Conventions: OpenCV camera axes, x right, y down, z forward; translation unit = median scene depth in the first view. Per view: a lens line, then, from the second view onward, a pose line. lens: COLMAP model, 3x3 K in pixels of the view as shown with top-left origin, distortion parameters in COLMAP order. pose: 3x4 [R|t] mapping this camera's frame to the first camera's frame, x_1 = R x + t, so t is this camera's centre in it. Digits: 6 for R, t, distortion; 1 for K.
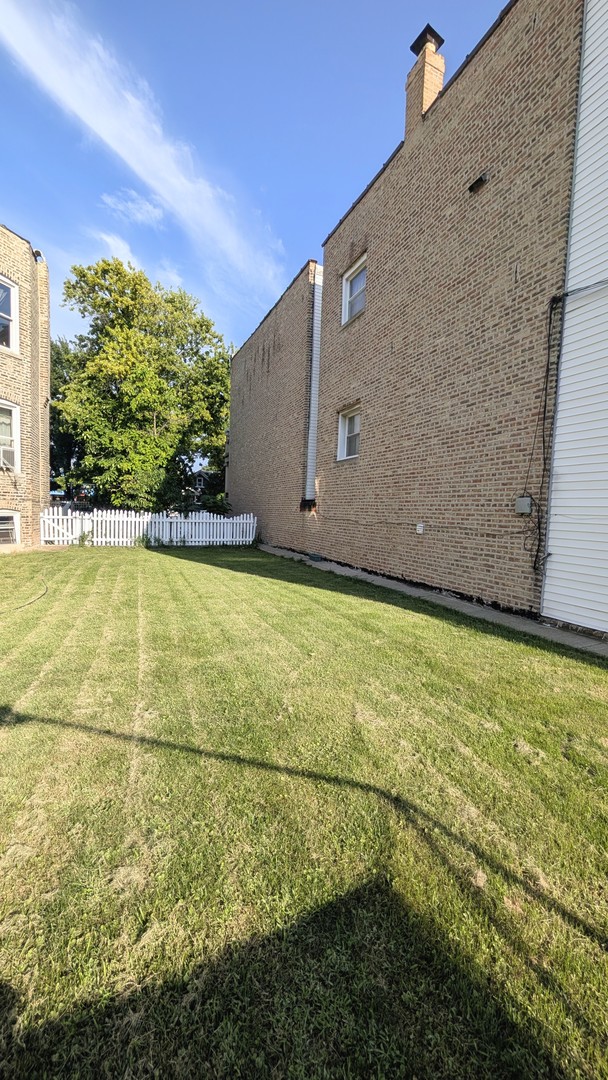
lens RADIAL K [[395.2, 0, 301.0], [0, 395.2, 535.3], [0, 0, 1]] dist [0.001897, 0.000062]
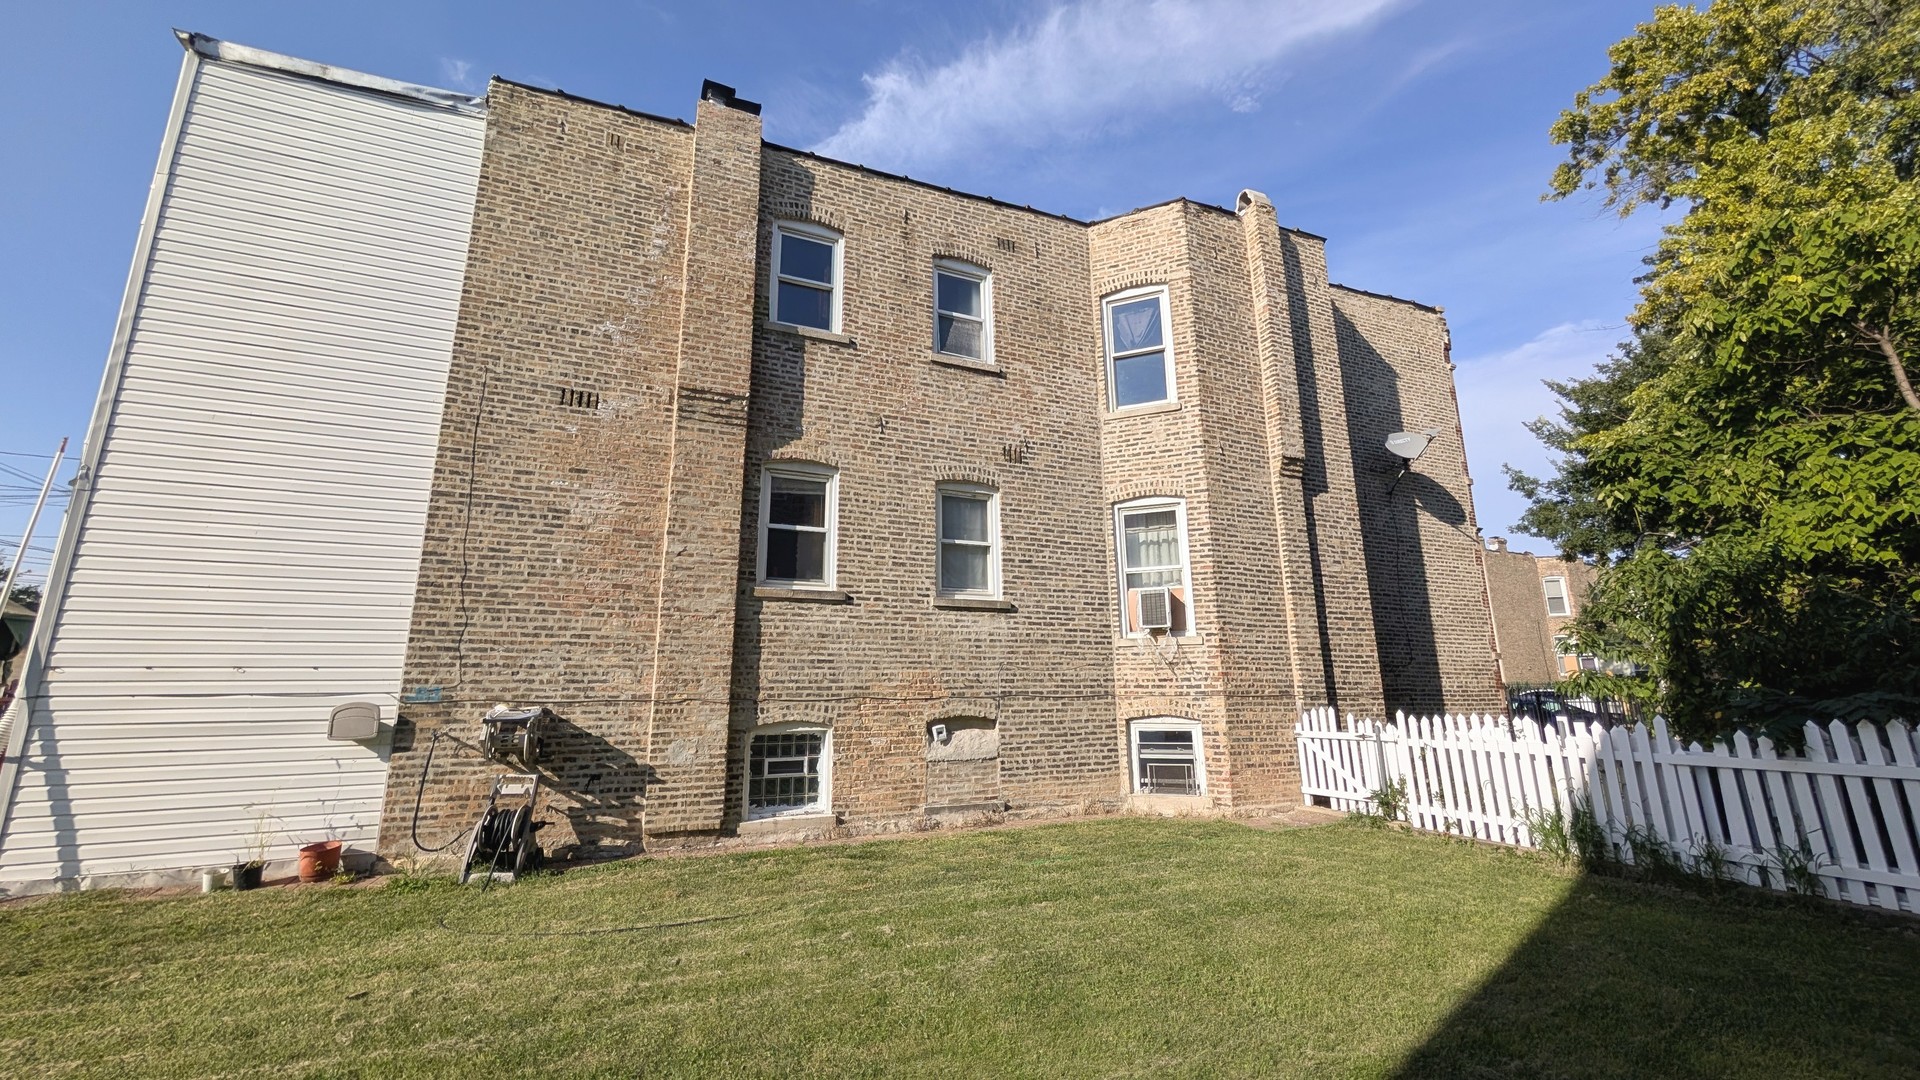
lens RADIAL K [[705.9, 0, 958.7], [0, 705.9, 544.0], [0, 0, 1]] dist [-0.002038, -0.000041]
pose [[-0.021814, -0.241599, -0.970131, 0.107331], [-0.051827, 0.969330, -0.240234, -0.042556], [0.998418, 0.045039, -0.033667, 0.654930]]
